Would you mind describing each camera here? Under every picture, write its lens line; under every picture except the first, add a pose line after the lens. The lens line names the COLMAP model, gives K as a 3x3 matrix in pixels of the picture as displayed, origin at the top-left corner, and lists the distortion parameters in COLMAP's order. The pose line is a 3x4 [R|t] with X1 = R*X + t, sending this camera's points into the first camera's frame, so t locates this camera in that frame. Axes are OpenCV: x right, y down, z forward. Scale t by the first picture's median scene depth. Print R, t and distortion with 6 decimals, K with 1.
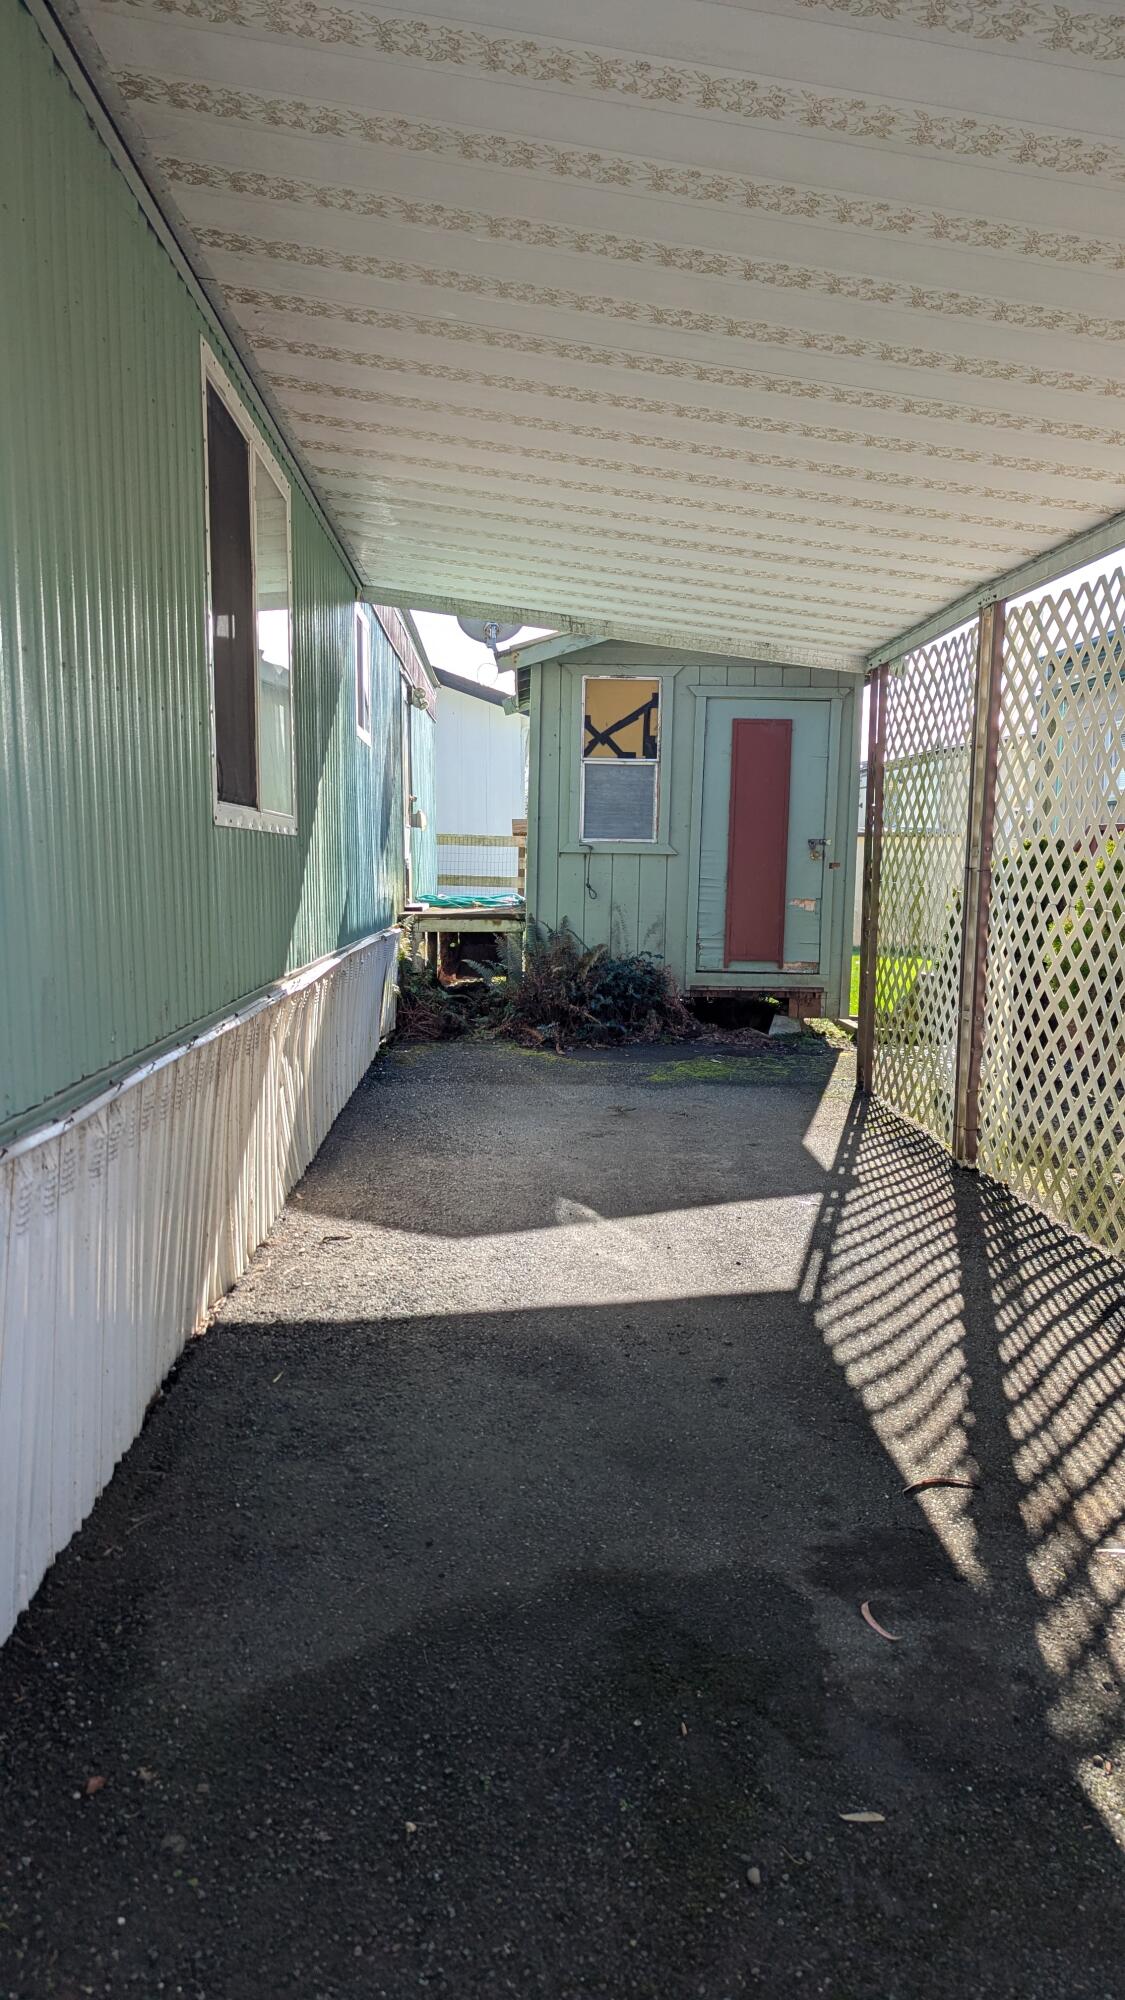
lens RADIAL K [[1420.3, 0, 554.7], [0, 1420.3, 995.8], [0, 0, 1]] dist [0.077173, -0.059706]
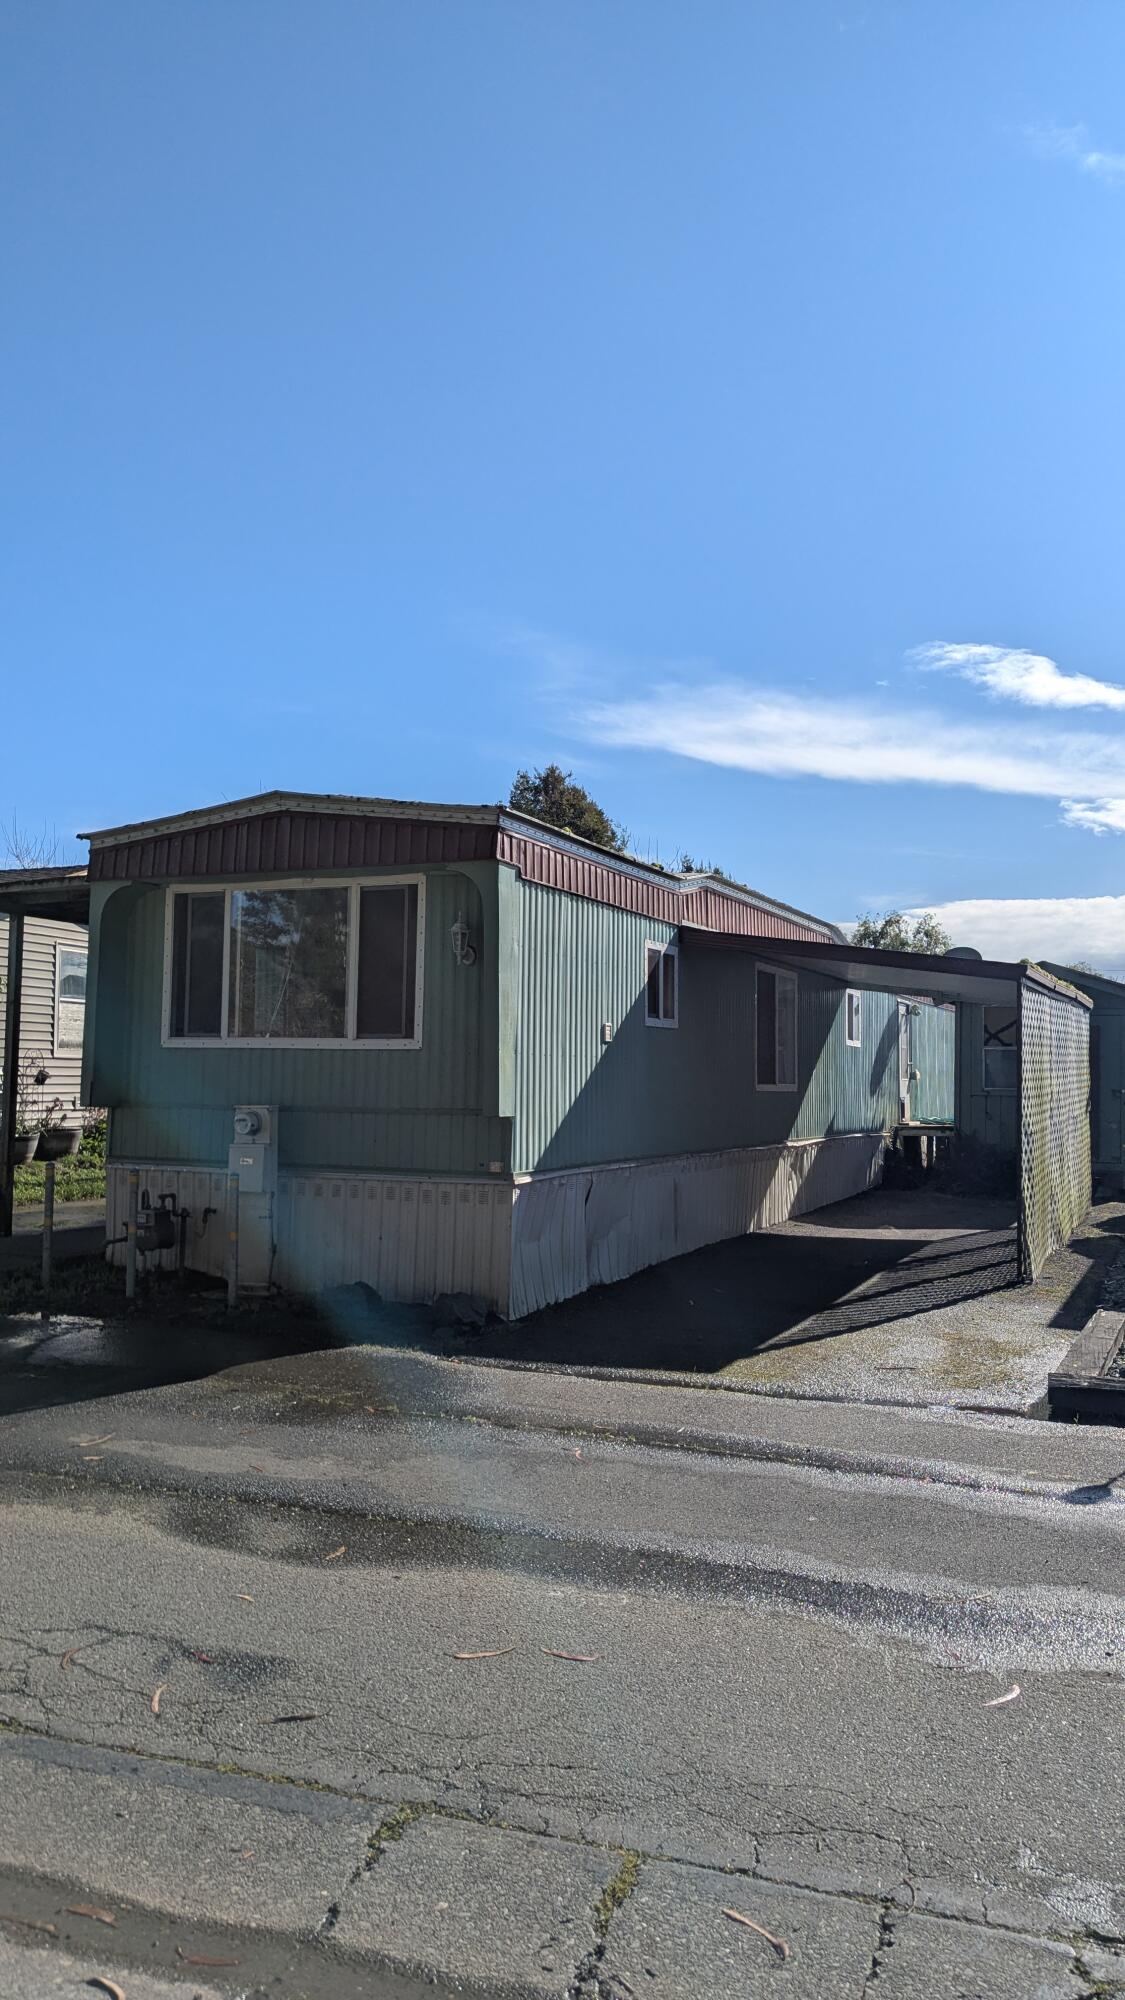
lens RADIAL K [[1420.3, 0, 554.7], [0, 1420.3, 995.8], [0, 0, 1]] dist [0.077173, -0.059706]
pose [[0.892209, -0.026150, -0.450865, 0.430486], [-0.045922, 0.987895, -0.148172, 0.090680], [0.449281, 0.152905, 0.880208, -1.120167]]
